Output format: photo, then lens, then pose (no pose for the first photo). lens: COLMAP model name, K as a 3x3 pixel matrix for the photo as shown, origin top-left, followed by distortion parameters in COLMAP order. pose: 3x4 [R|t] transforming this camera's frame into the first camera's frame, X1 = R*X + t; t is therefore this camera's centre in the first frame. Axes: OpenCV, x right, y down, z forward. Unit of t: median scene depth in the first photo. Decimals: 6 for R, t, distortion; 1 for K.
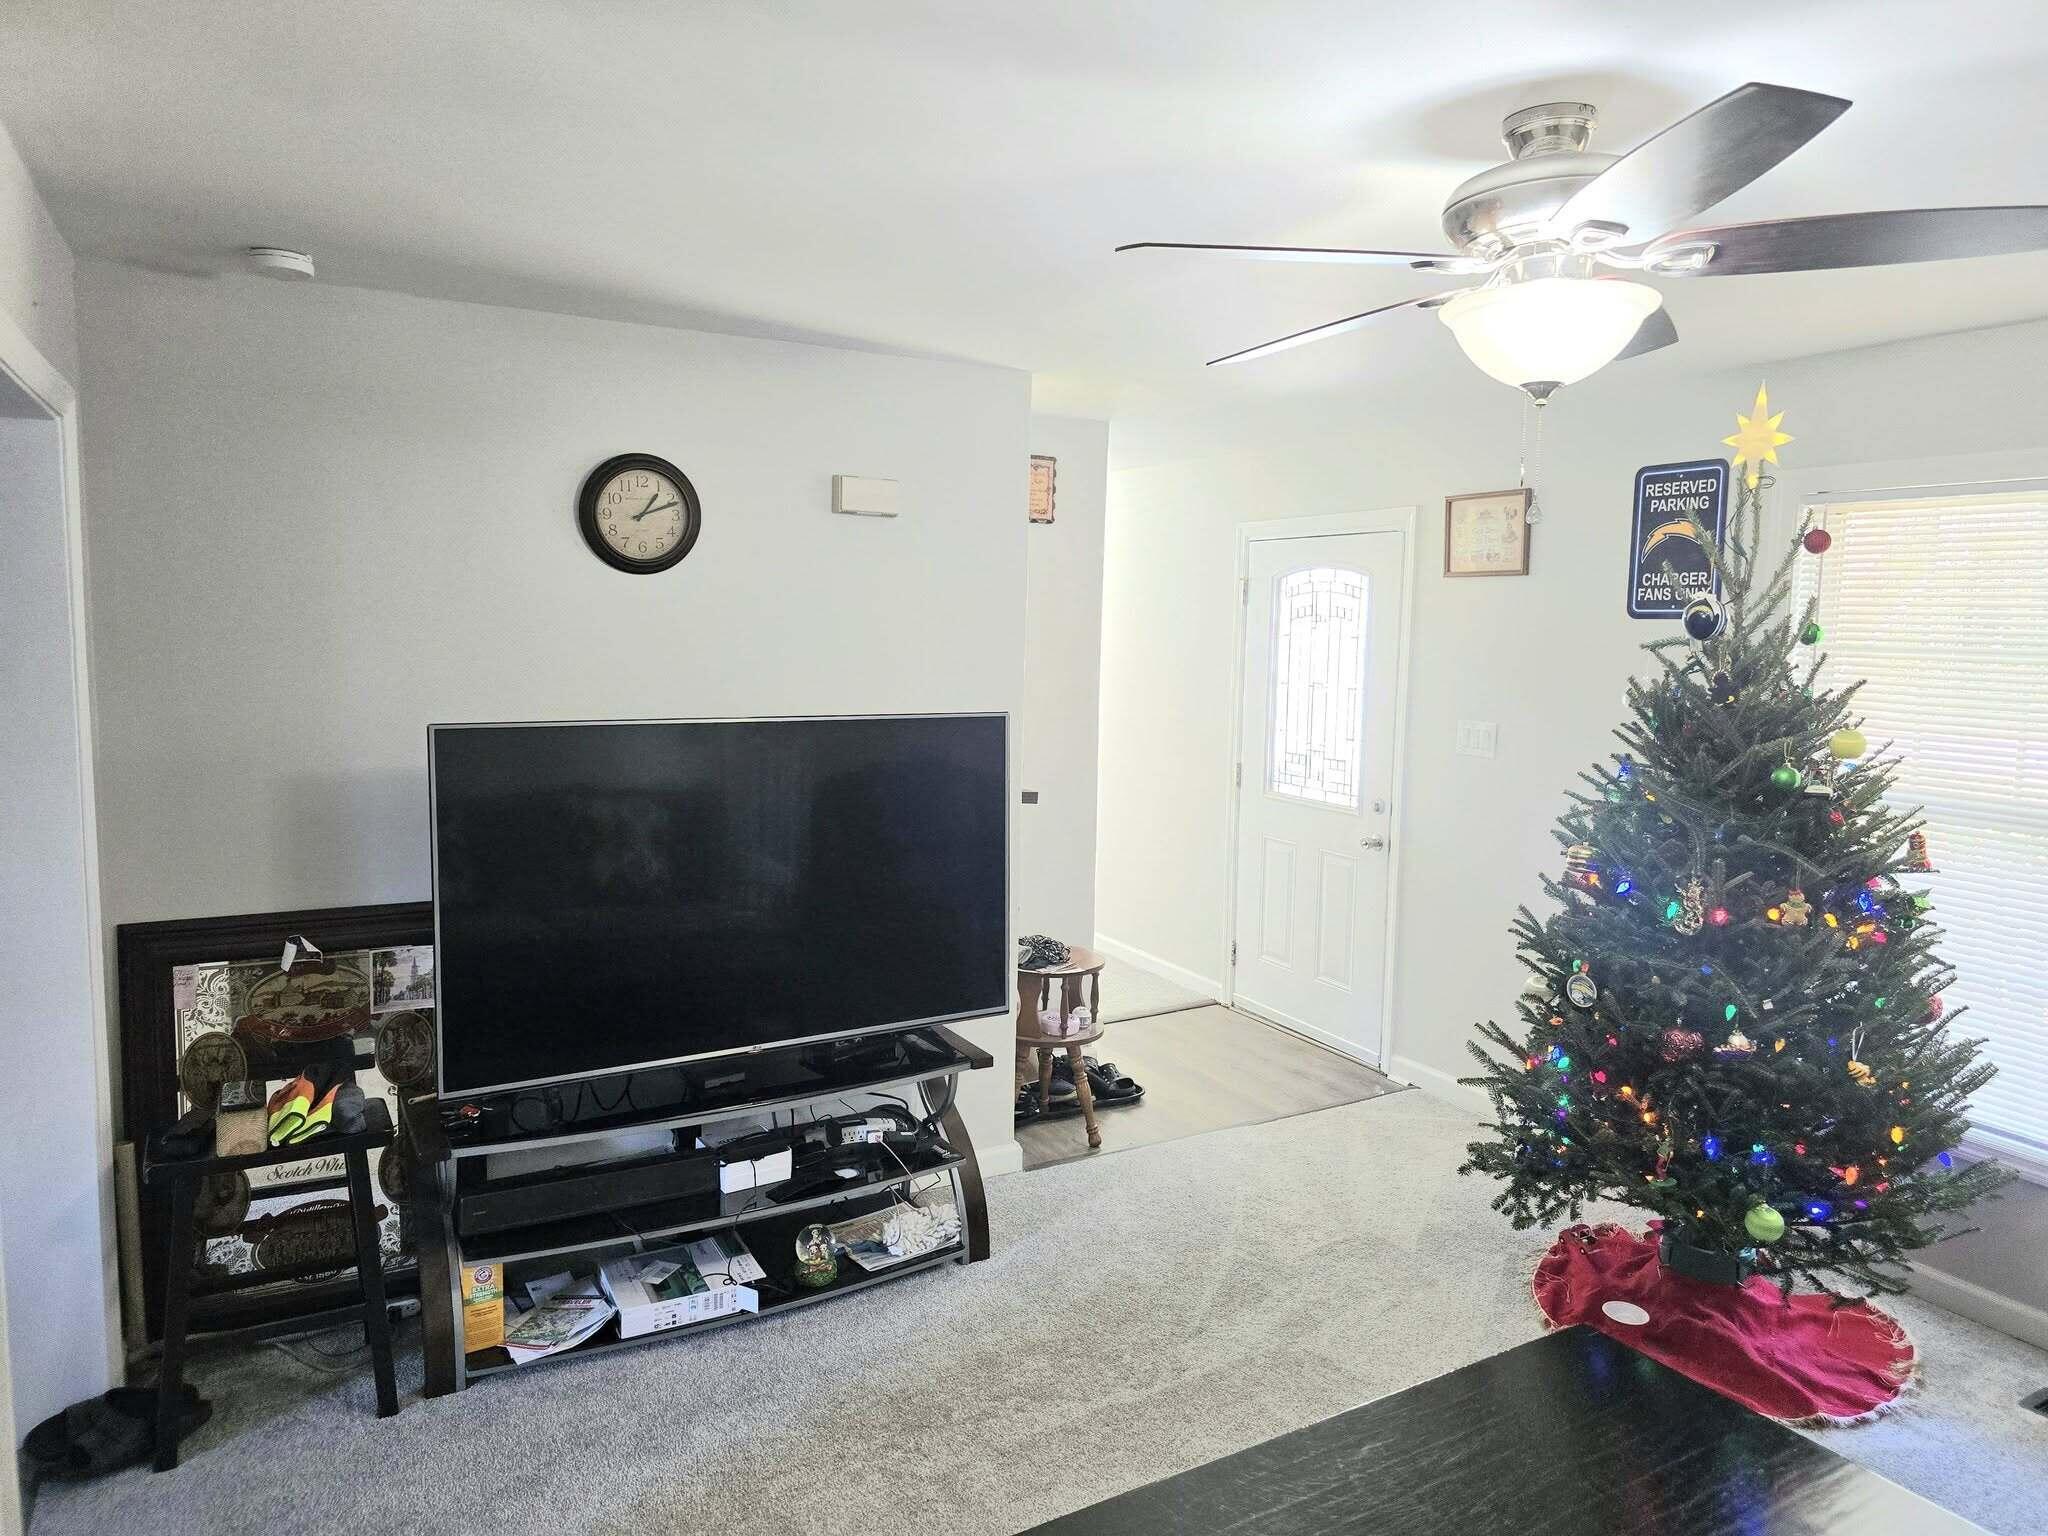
lens RADIAL K [[1307.3, 0, 1024.0], [0, 1307.3, 768.0], [0, 0, 1]] dist [0.002854, 0.000240]
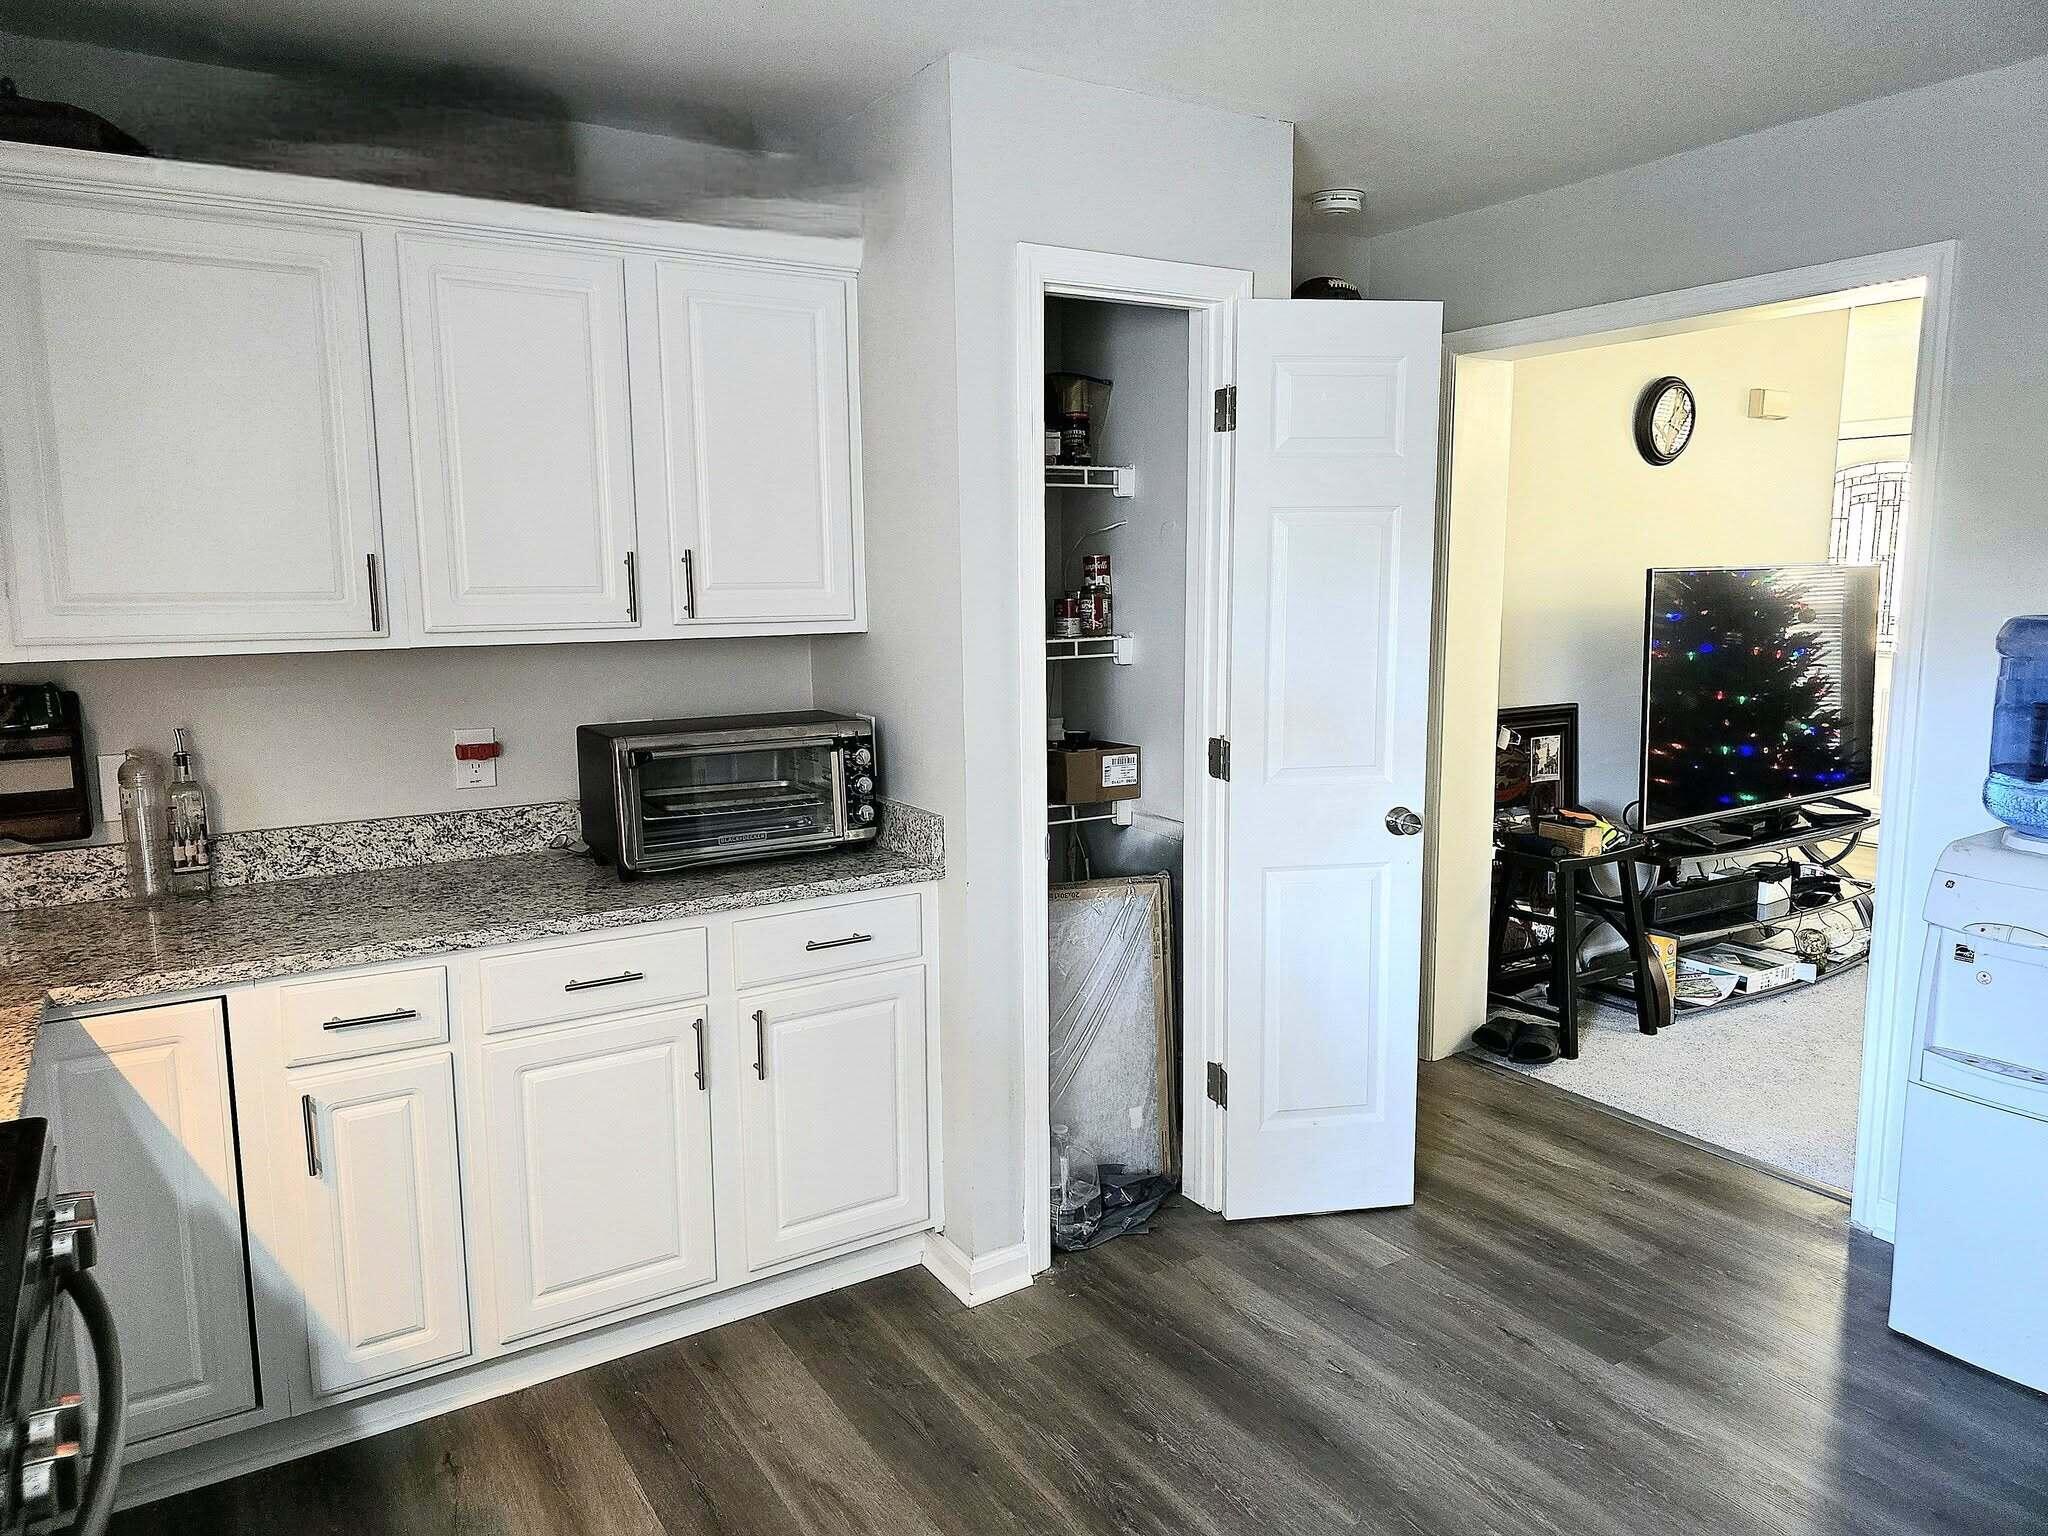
lens RADIAL K [[1398.3, 0, 1024.0], [0, 1398.3, 768.0], [0, 0, 1]] dist [0.000931, 0.000382]
pose [[0.998761, -0.031049, 0.038877, -1.119678], [0.029348, 0.998619, 0.043579, 0.092116], [-0.040177, -0.042384, 0.998293, -0.486702]]
